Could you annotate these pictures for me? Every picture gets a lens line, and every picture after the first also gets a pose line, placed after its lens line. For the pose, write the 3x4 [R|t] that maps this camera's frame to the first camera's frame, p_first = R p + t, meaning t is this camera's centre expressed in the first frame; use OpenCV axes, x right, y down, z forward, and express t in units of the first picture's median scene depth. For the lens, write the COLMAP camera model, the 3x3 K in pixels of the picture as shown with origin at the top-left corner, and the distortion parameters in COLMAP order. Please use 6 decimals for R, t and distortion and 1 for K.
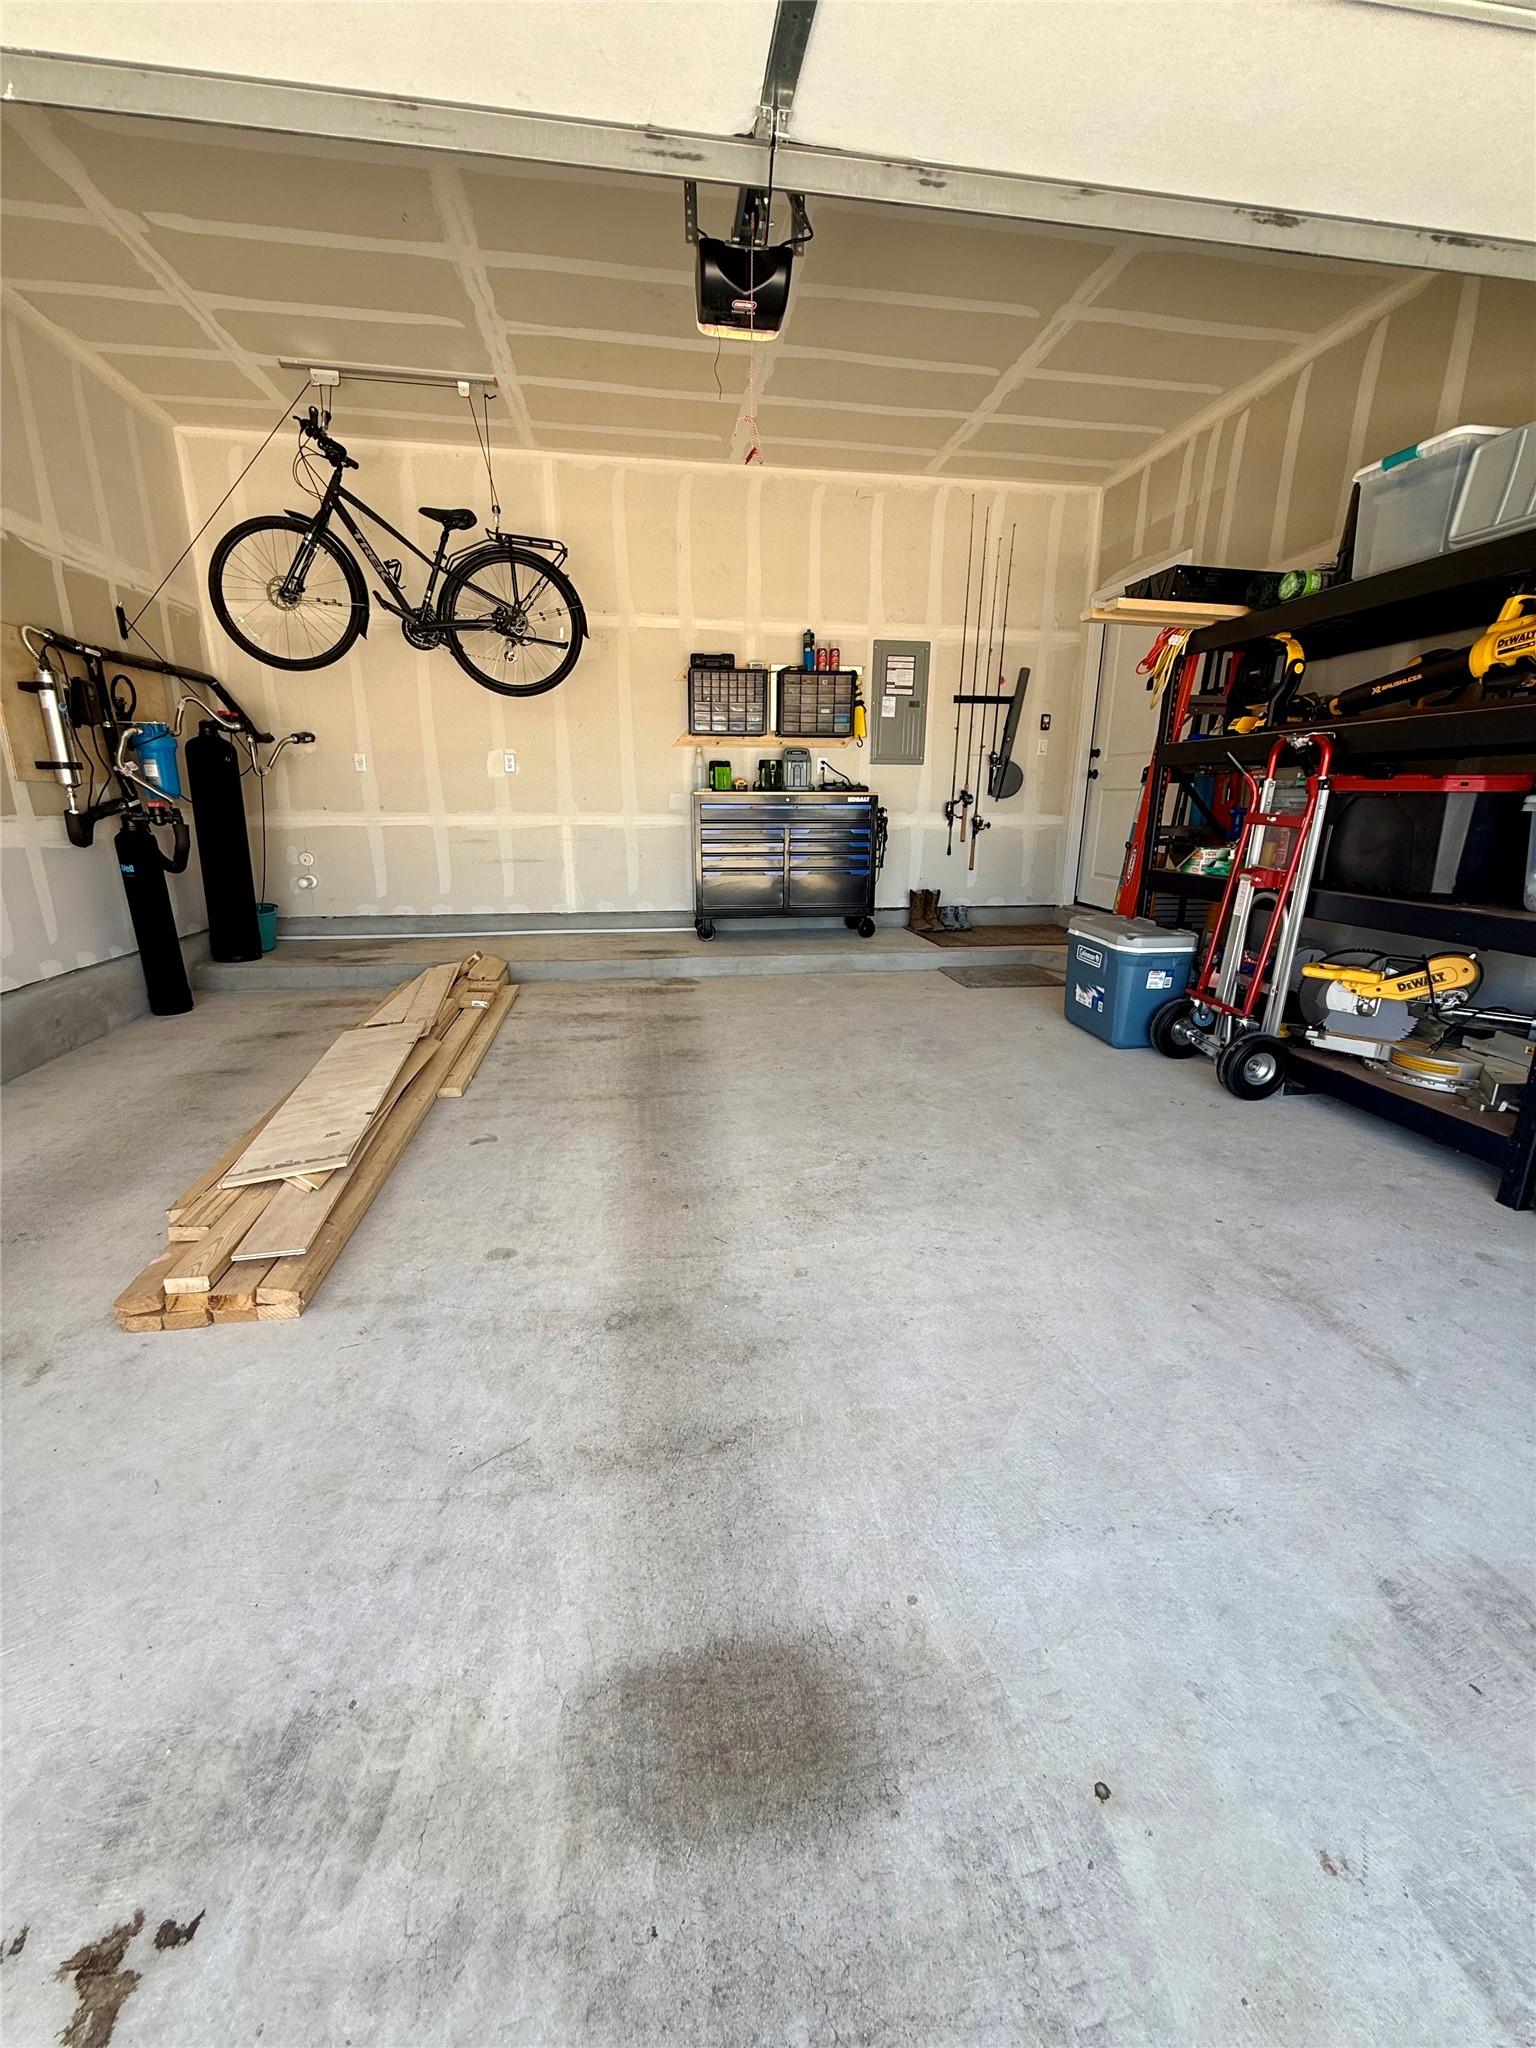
lens RADIAL K [[815.7, 0, 772.4], [0, 815.7, 1028.8], [0, 0, 1]] dist [-0.001740, 0.000919]
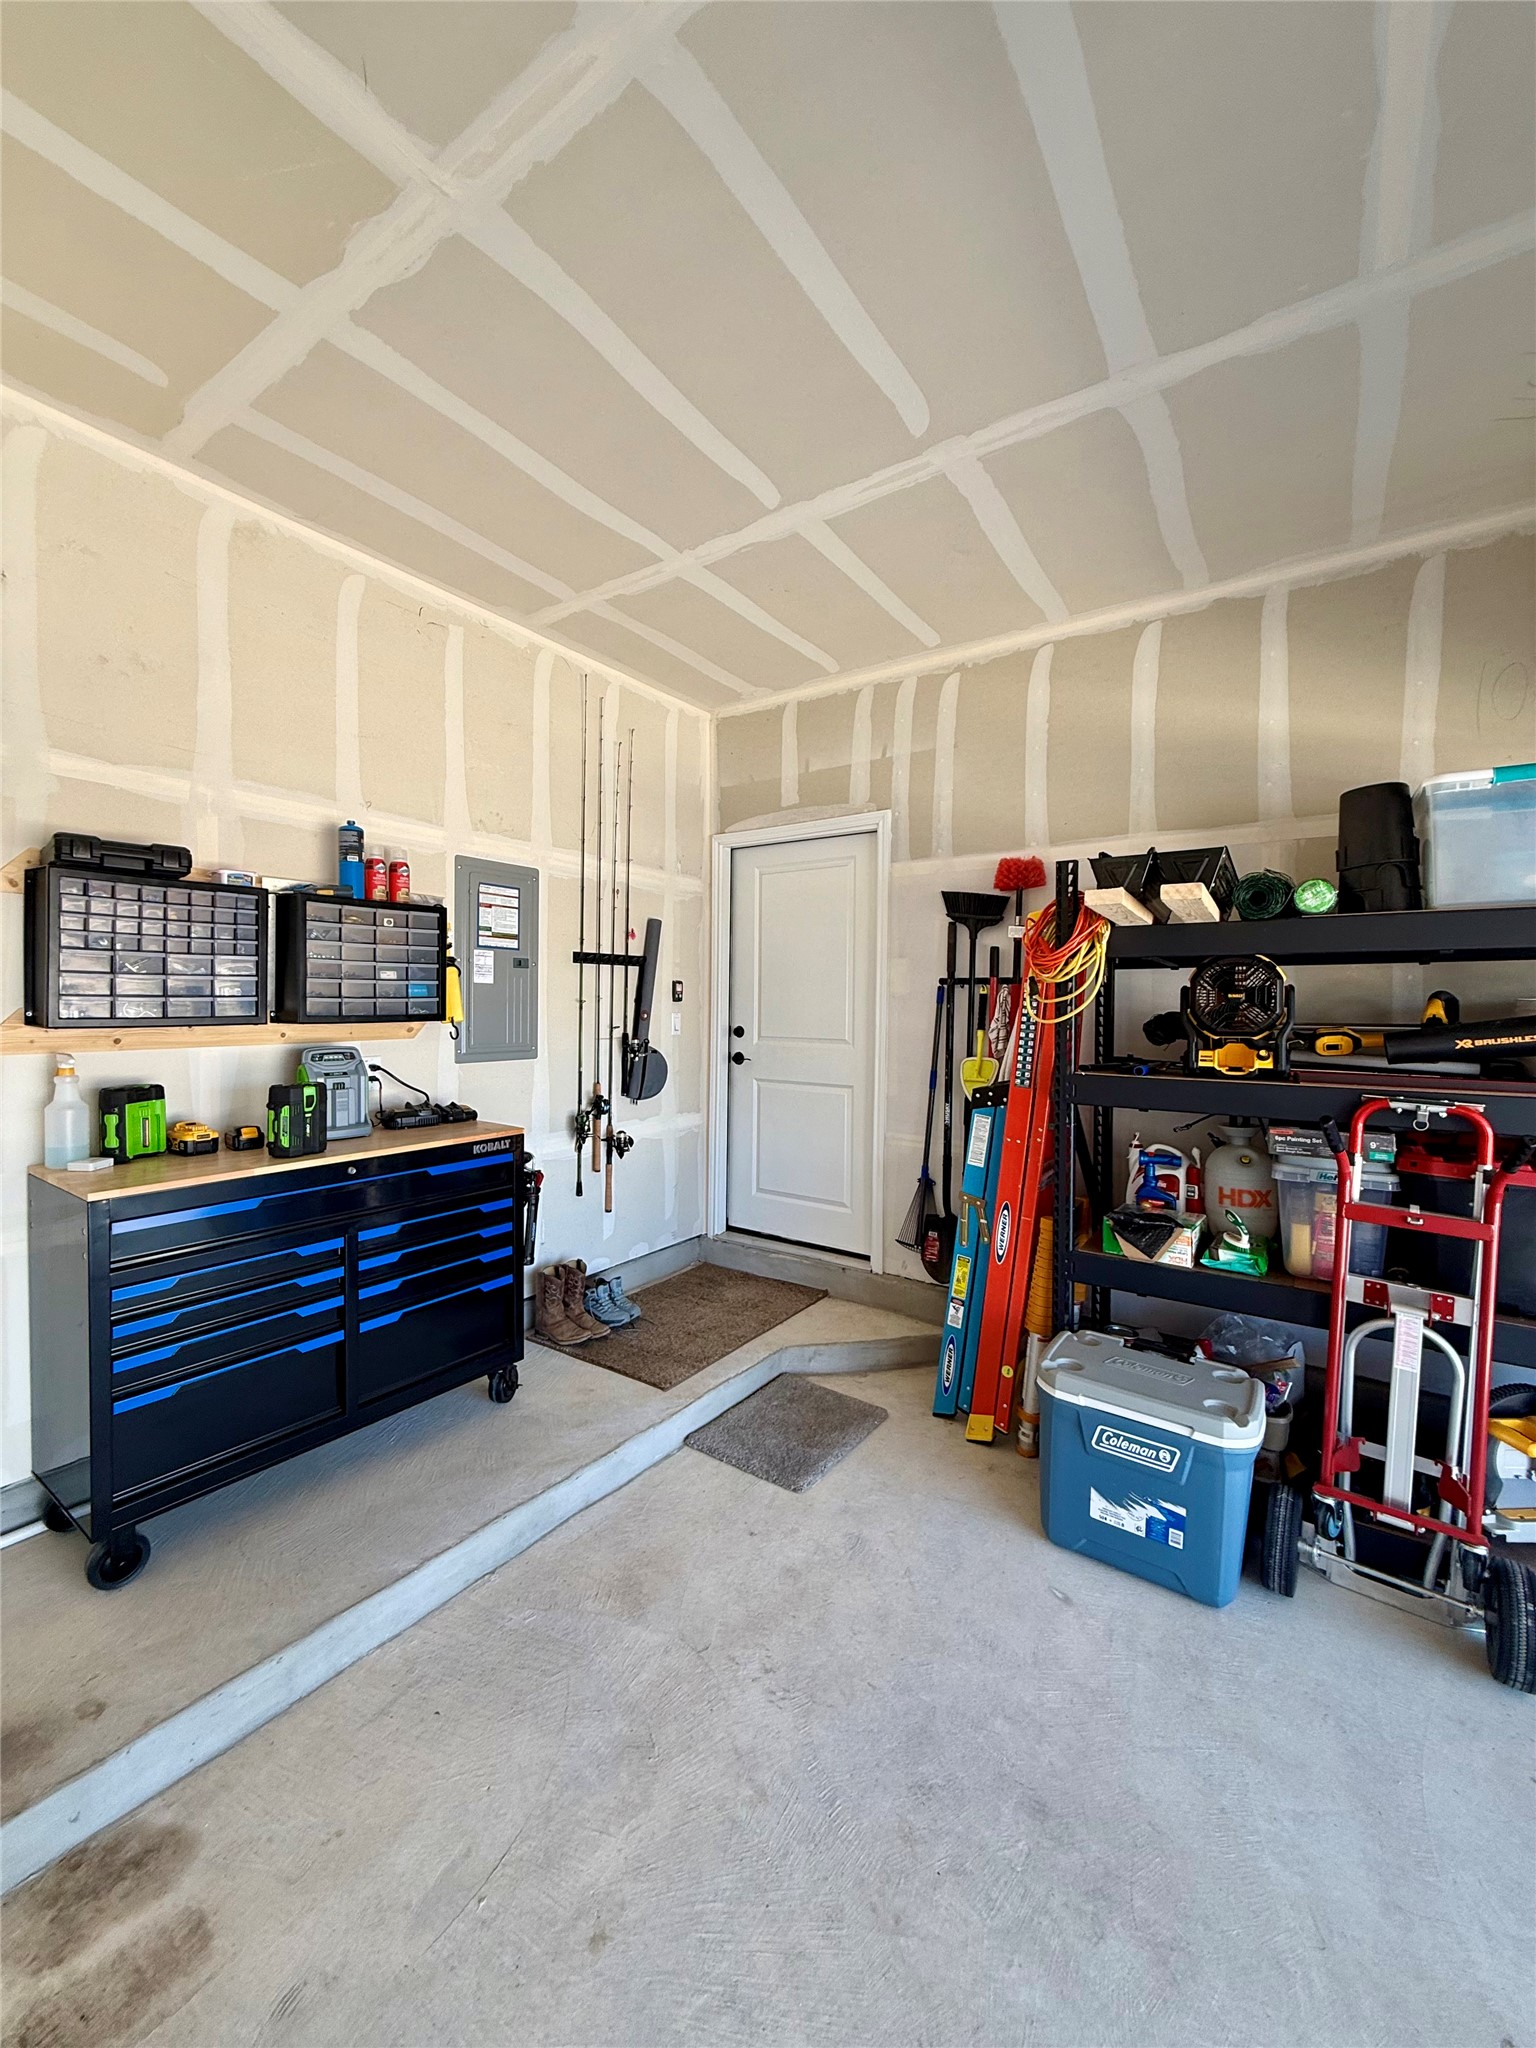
lens RADIAL K [[815.7, 0, 764.6], [0, 815.7, 1020.6], [0, 0, 1]] dist [-0.001740, 0.000919]
pose [[0.691561, -0.014753, 0.722168, -0.138616], [0.191104, 0.967902, -0.163231, -0.232810], [-0.696579, 0.250893, 0.672183, 0.499770]]
